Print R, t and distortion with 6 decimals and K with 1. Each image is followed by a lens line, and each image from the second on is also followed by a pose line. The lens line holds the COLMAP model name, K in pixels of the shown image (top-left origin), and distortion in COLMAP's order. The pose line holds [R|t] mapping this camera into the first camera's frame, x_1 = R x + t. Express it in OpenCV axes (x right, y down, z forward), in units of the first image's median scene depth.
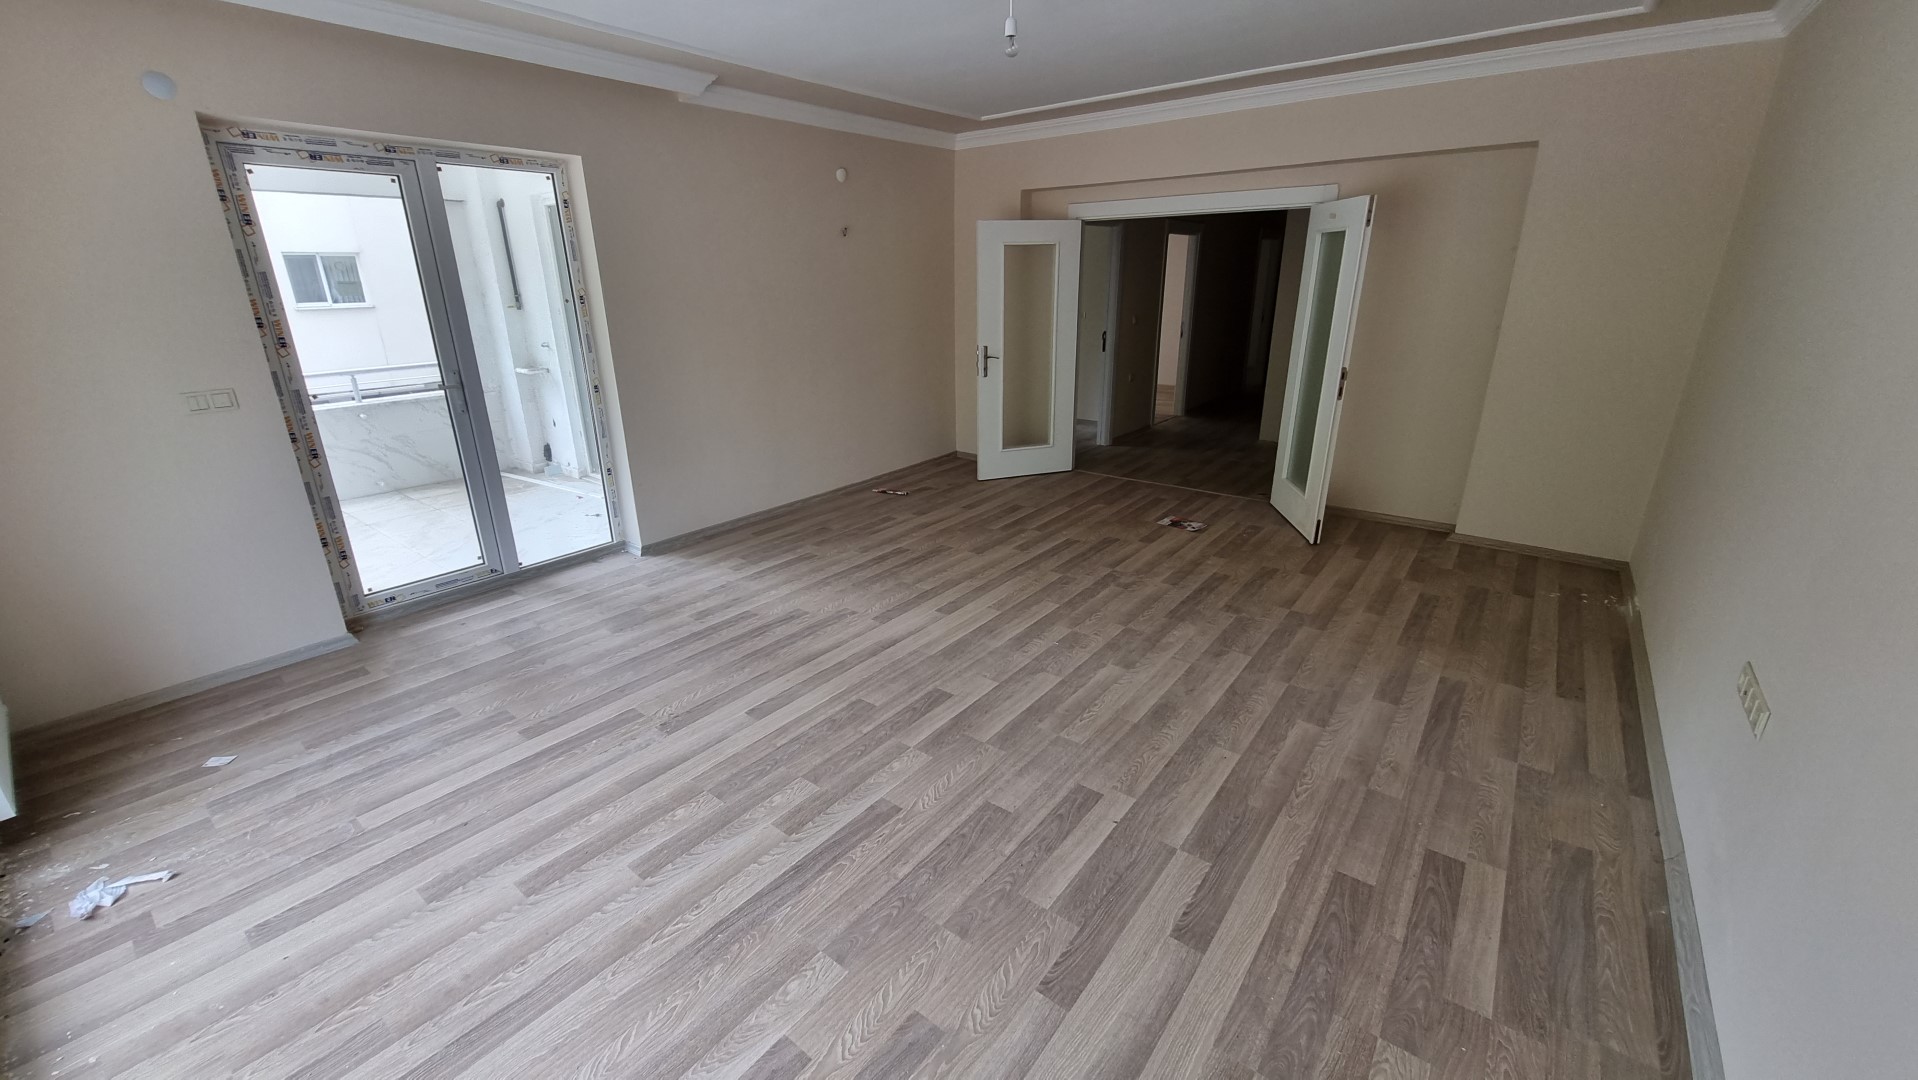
lens RADIAL K [[755.0, 0, 927.6], [0, 755.0, 531.5], [0, 0, 1]] dist [-0.002527, 0.002311]
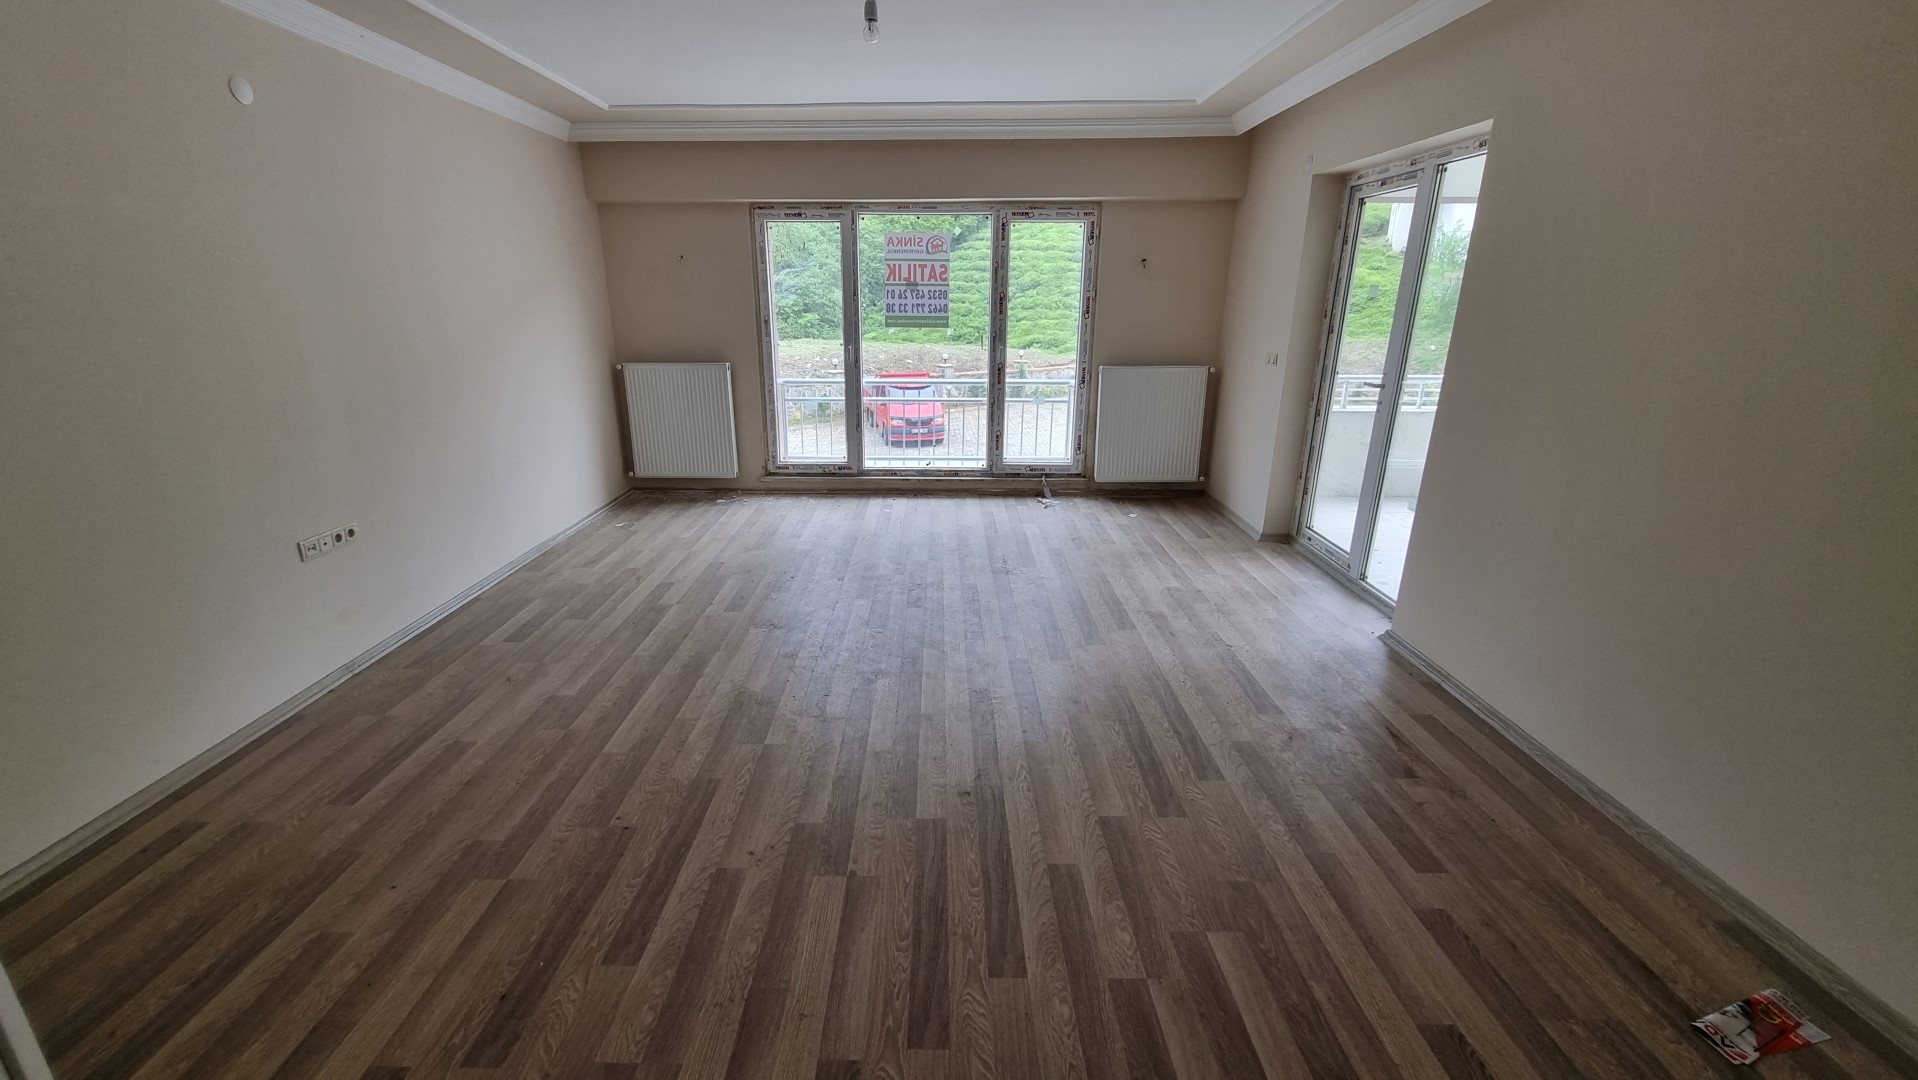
lens RADIAL K [[755.0, 0, 927.6], [0, 755.0, 531.5], [0, 0, 1]] dist [-0.002527, 0.002311]
pose [[-0.789282, 0.194312, -0.582475, 0.540643], [-0.190102, 0.824673, 0.532706, -0.491196], [0.583863, 0.531185, -0.613960, 1.468733]]
